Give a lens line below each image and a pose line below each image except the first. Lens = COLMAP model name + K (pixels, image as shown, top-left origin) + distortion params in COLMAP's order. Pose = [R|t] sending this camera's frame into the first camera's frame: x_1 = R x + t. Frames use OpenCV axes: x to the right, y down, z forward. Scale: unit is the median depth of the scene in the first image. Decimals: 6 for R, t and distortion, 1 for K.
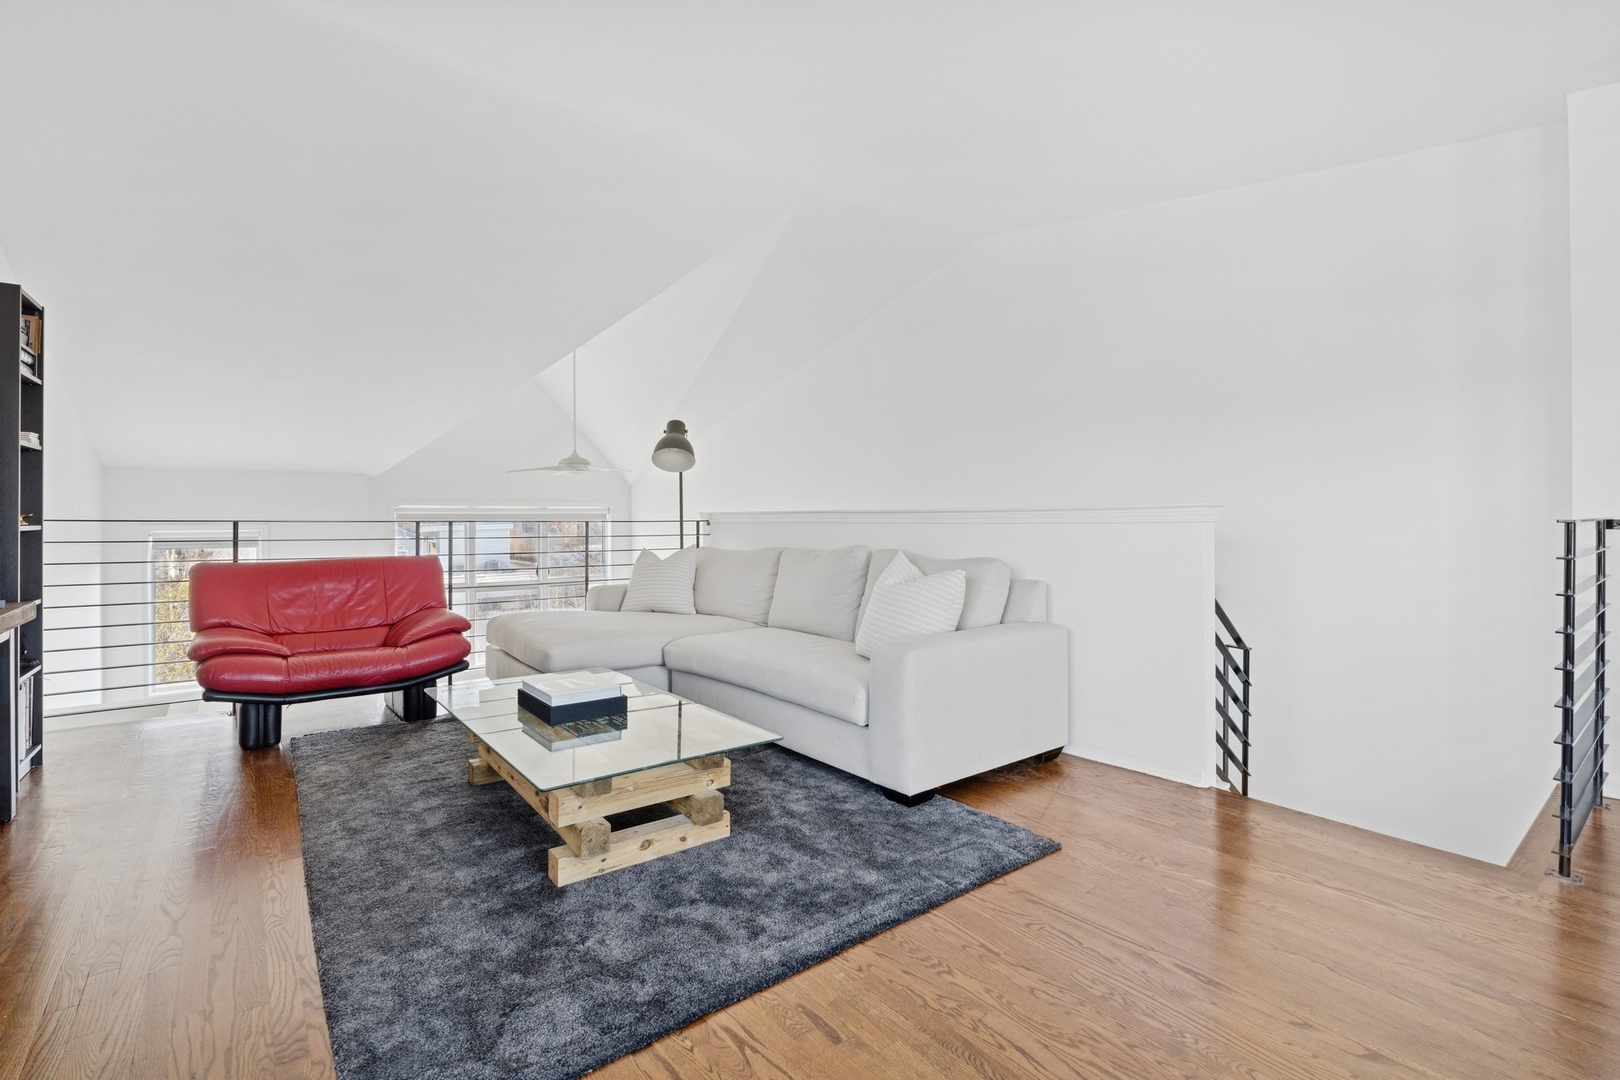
lens RADIAL K [[742.2, 0, 806.7], [0, 742.2, 530.0], [0, 0, 1]] dist [-0.005950, 0.000182]
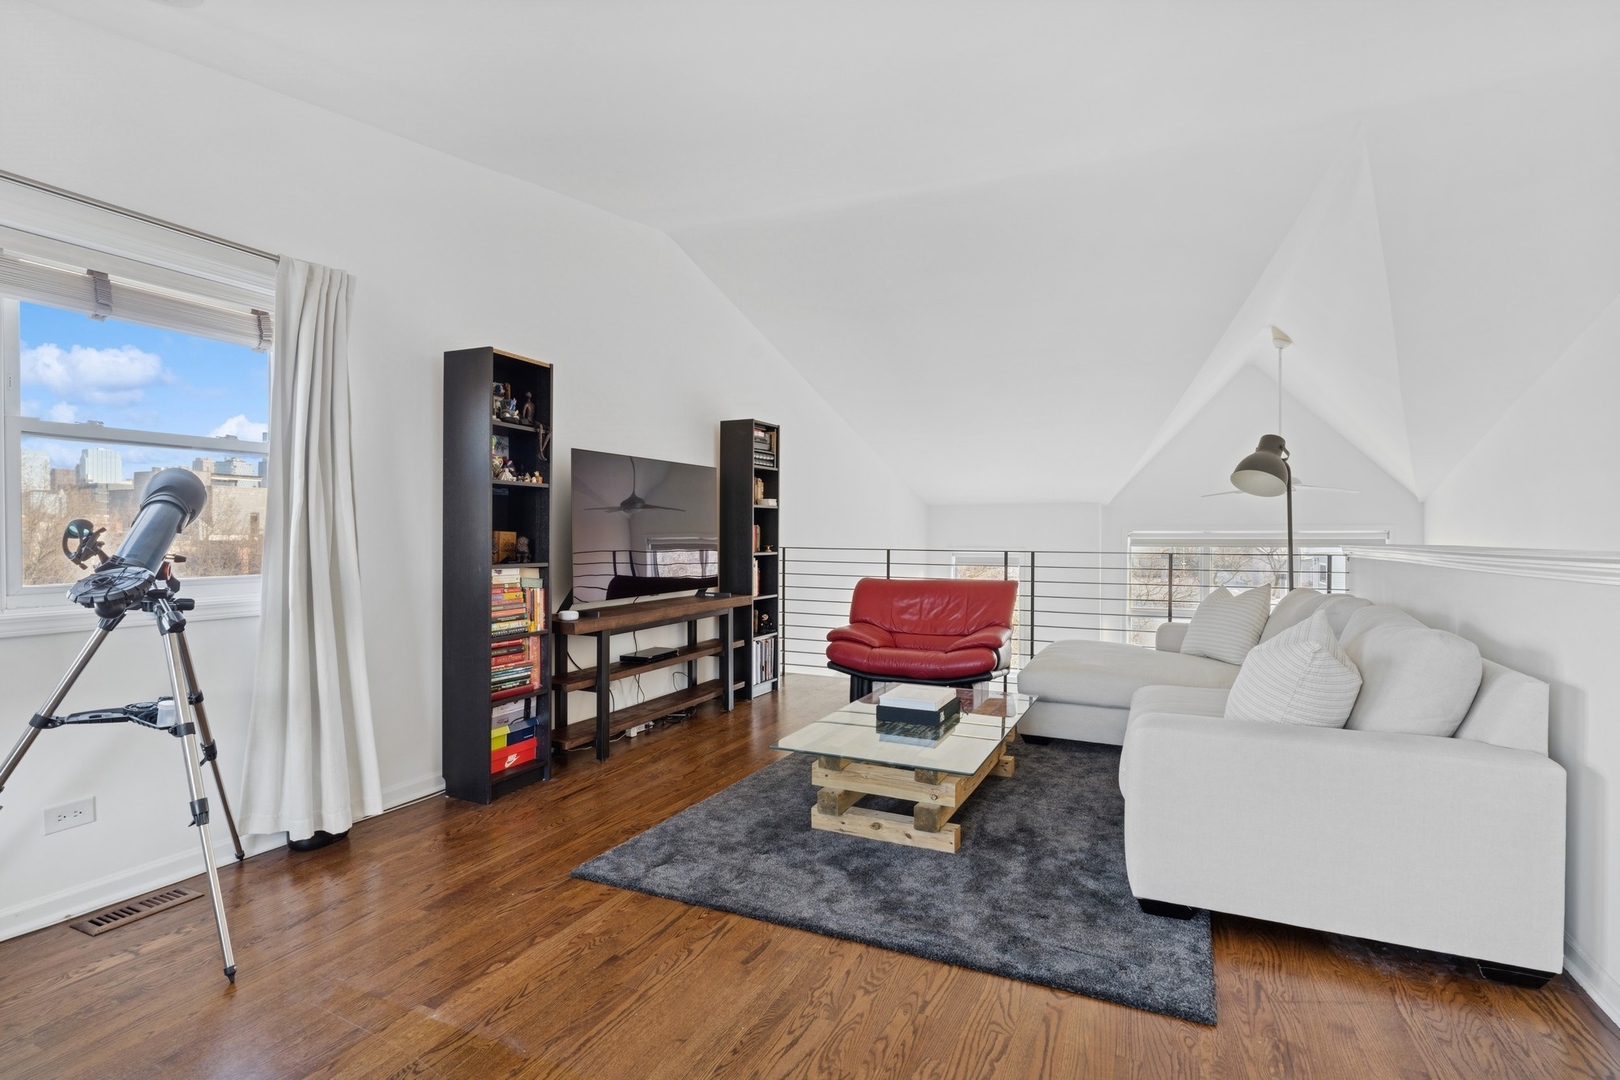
lens RADIAL K [[784.2, 0, 798.0], [0, 784.2, 543.1], [0, 0, 1]] dist [-0.003304, 0.000240]
pose [[0.456106, 0.010871, -0.889859, 0.798387], [-0.017915, 0.999835, 0.003032, -0.042322], [0.889745, 0.014559, 0.456225, 0.259183]]
